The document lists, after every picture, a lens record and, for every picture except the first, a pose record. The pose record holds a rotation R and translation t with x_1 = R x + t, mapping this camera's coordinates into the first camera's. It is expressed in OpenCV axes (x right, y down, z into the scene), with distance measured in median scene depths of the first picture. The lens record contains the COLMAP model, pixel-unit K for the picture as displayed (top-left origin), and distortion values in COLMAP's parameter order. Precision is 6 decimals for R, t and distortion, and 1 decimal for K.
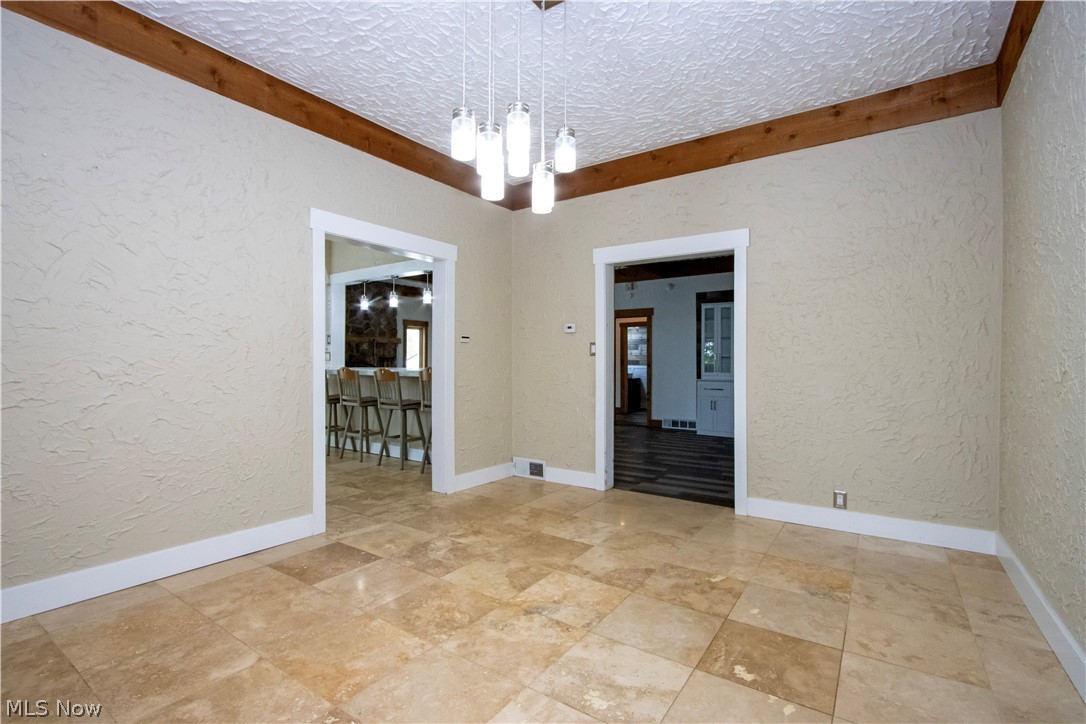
lens RADIAL K [[500.2, 0, 542.6], [0, 500.2, 359.9], [0, 0, 1]] dist [-0.019384, -0.000498]
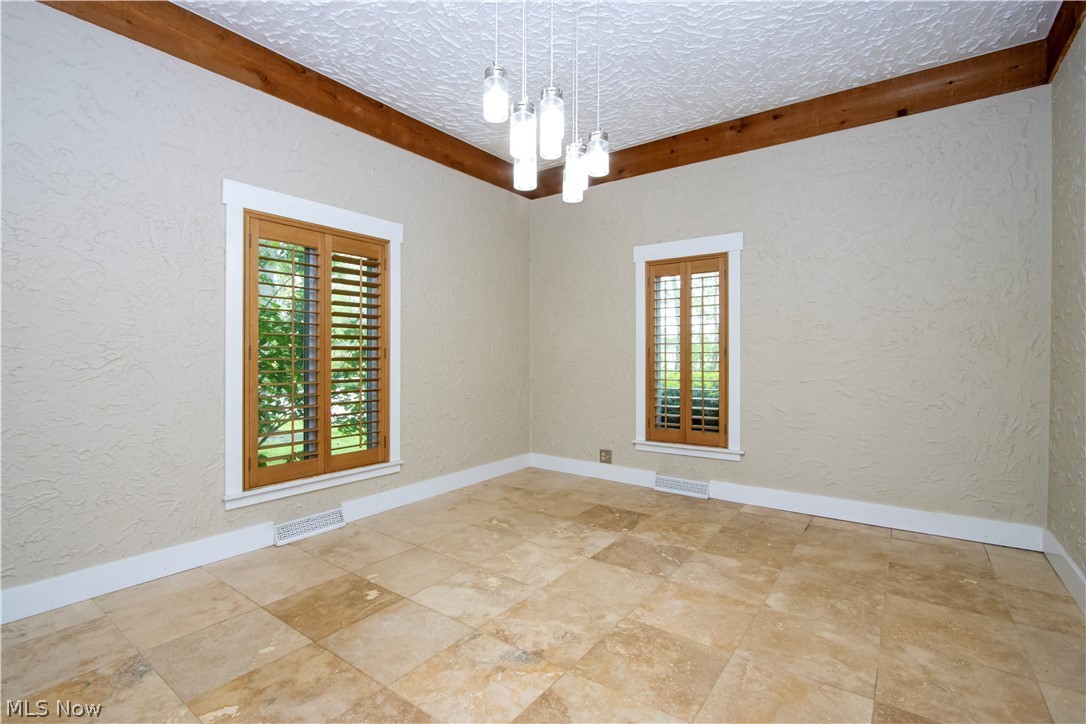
lens RADIAL K [[500.2, 0, 543.5], [0, 500.2, 360.9], [0, 0, 1]] dist [-0.019384, -0.000498]
pose [[-0.999508, -0.004785, 0.030986, -0.063246], [-0.004513, 0.999951, 0.008832, 0.011691], [-0.031027, 0.008687, -0.999481, 1.908687]]
